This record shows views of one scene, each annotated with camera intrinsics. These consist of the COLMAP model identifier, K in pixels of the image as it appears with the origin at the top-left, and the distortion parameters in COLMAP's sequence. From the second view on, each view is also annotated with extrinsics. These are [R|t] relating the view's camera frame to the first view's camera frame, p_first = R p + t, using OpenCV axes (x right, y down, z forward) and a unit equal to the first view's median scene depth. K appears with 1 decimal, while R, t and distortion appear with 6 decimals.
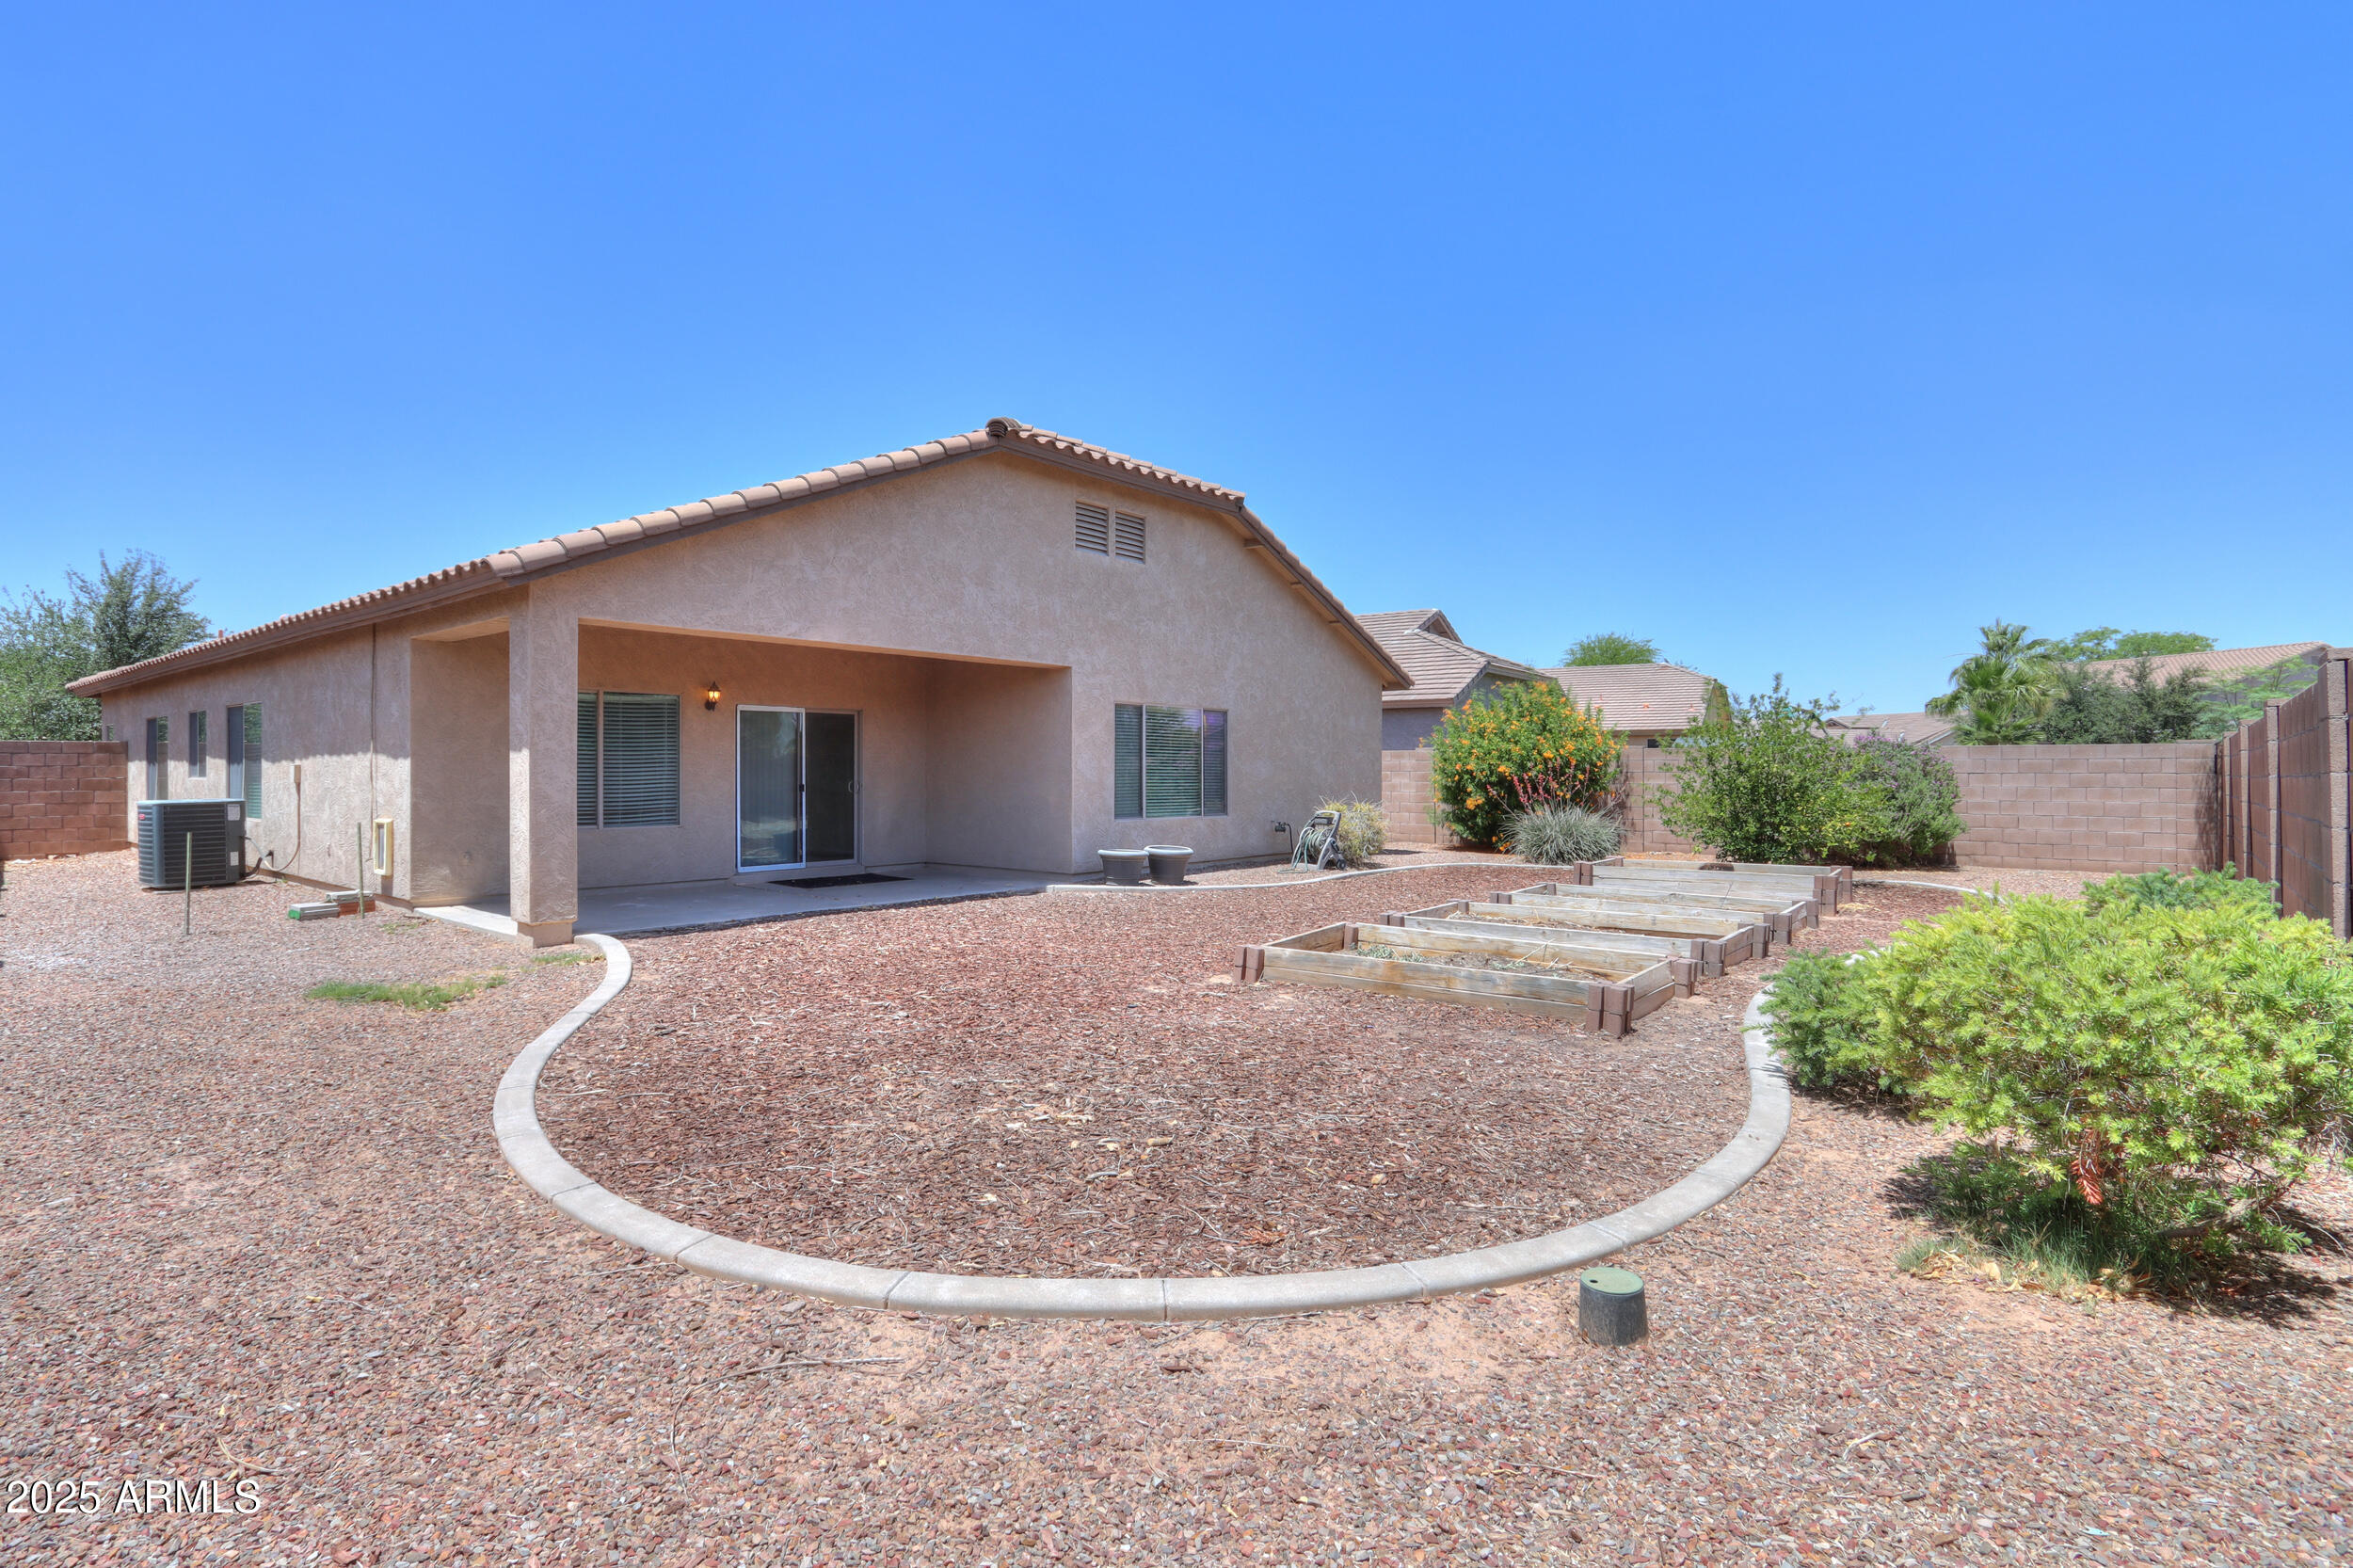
lens RADIAL K [[1113.3, 0, 1163.3], [0, 1113.3, 771.7], [0, 0, 1]] dist [-0.012025, 0.000387]
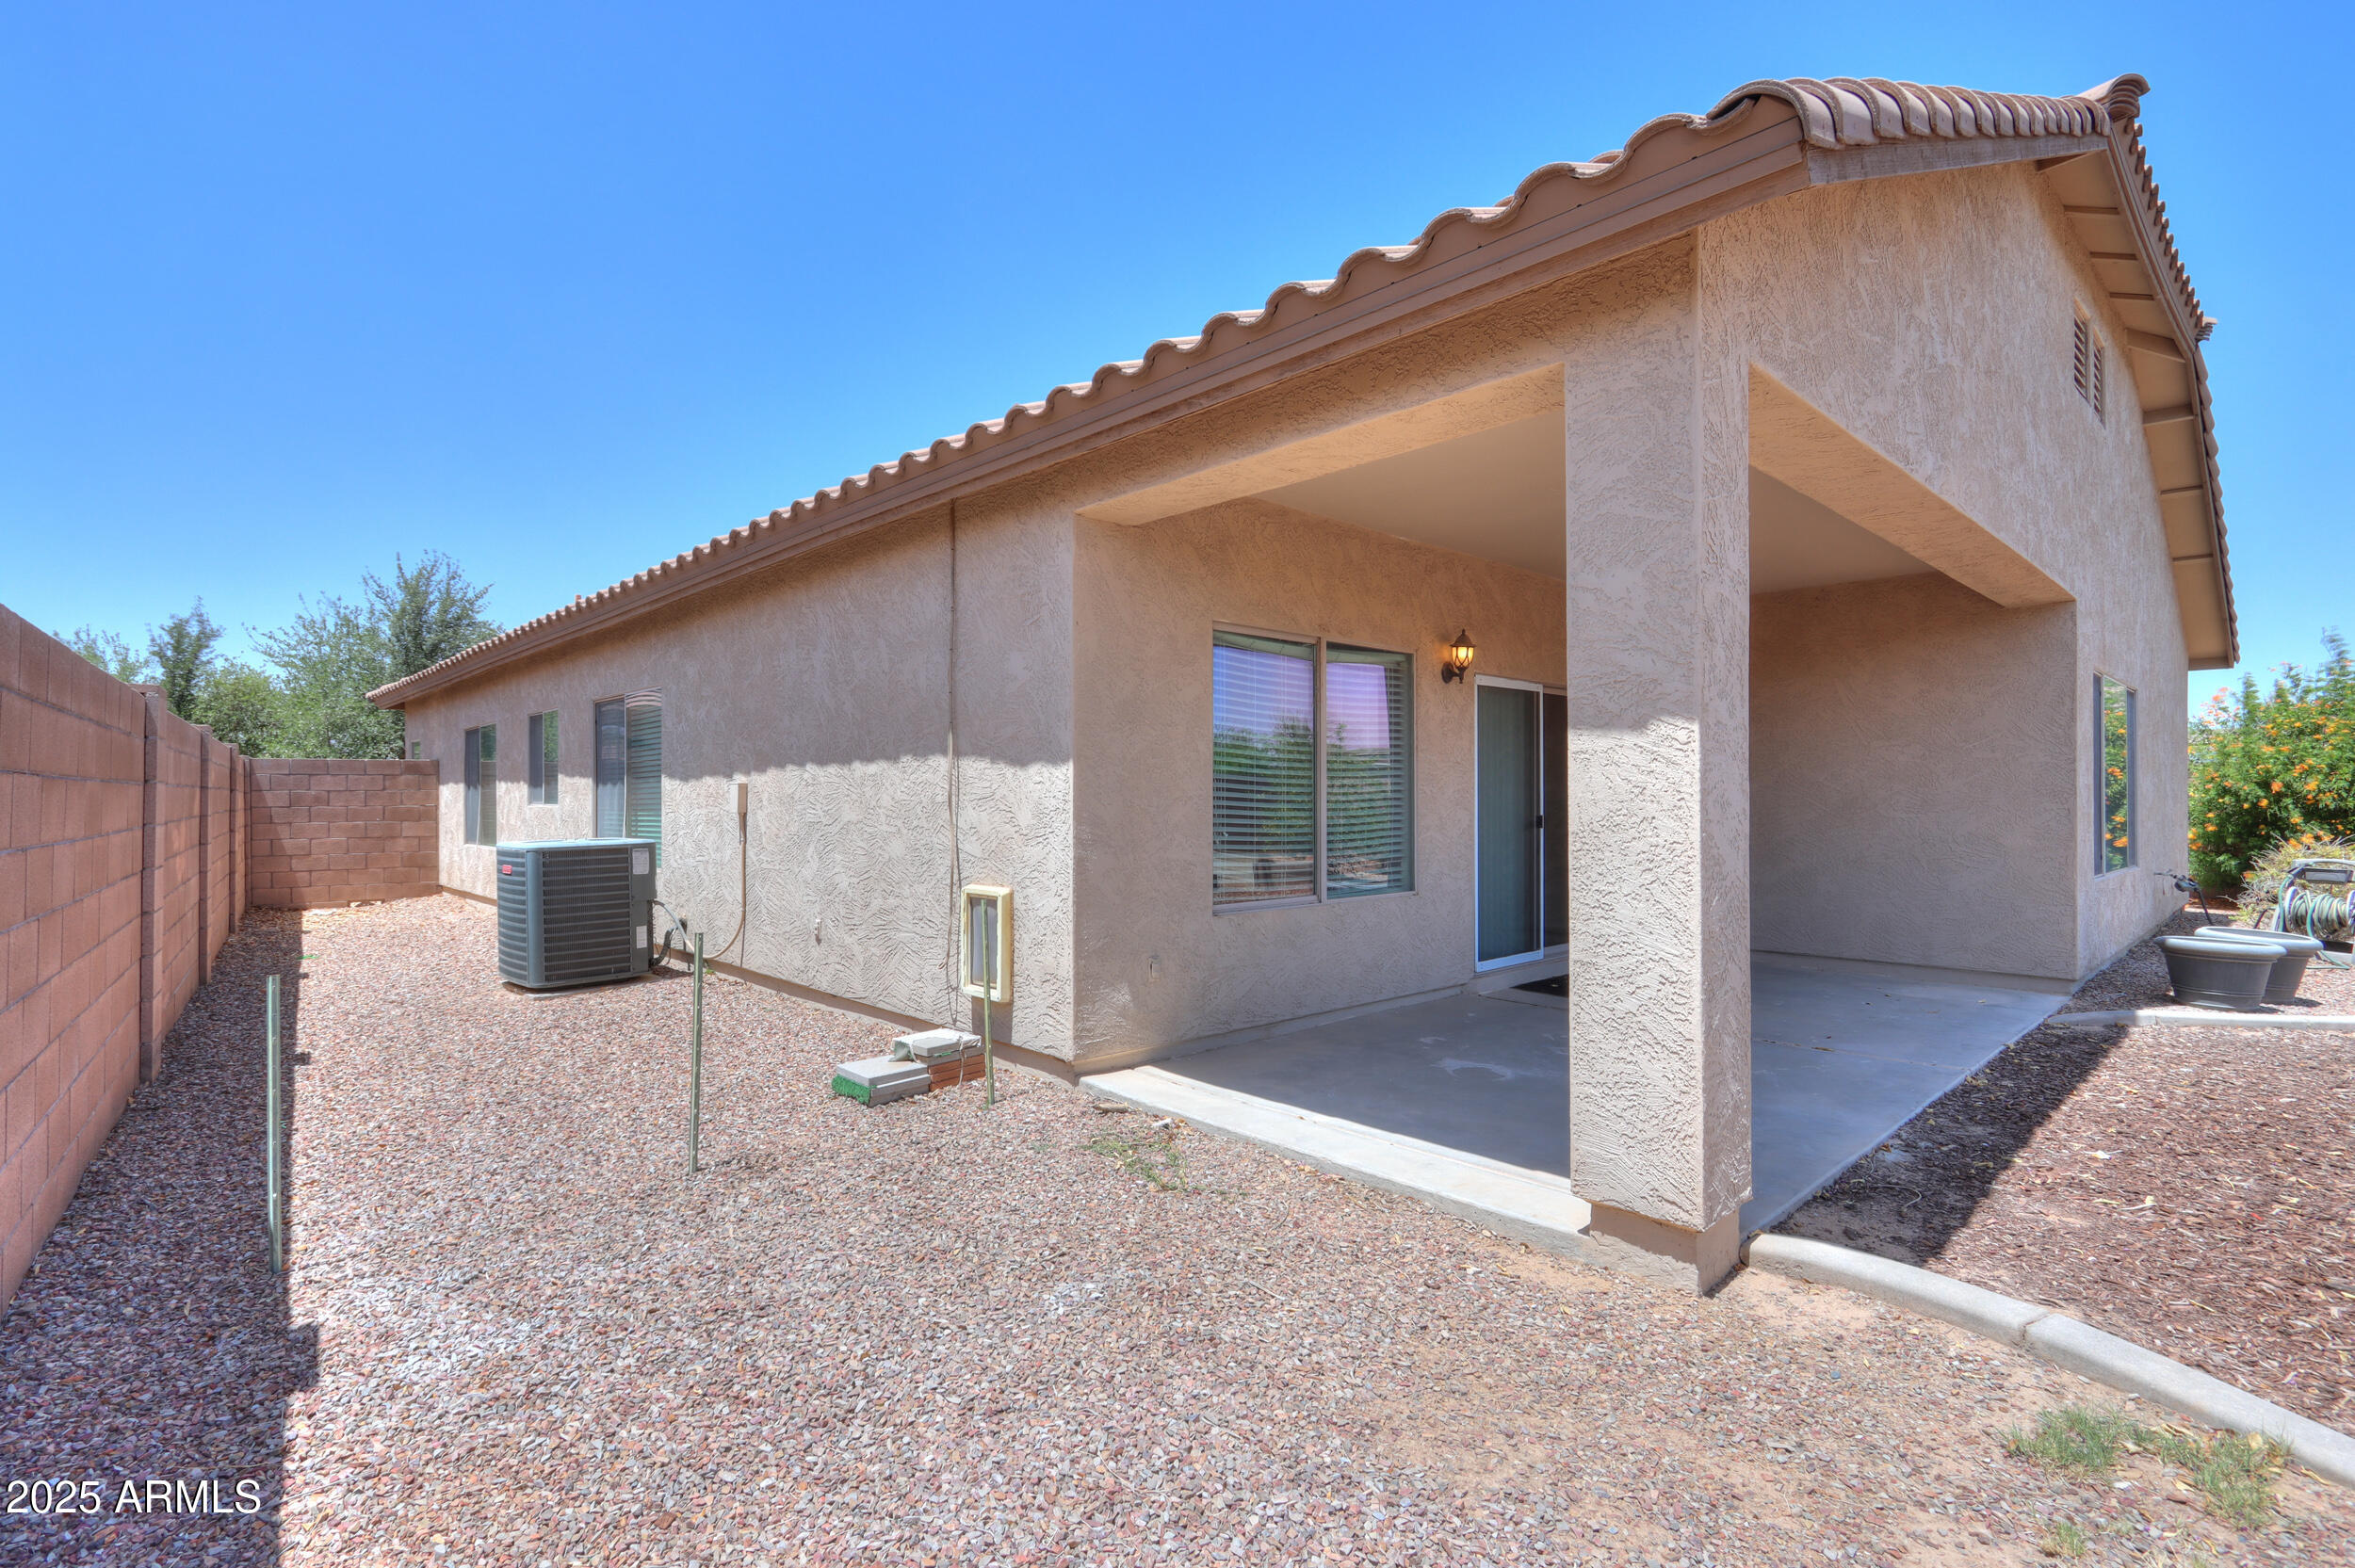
lens RADIAL K [[1114.1, 0, 1186.8], [0, 1114.1, 790.9], [0, 0, 1]] dist [-0.012025, 0.000387]
pose [[0.991092, -0.001817, -0.133168, -0.372330], [0.000769, 0.999968, -0.007921, 0.002411], [0.133179, 0.007748, 0.991062, 0.347787]]
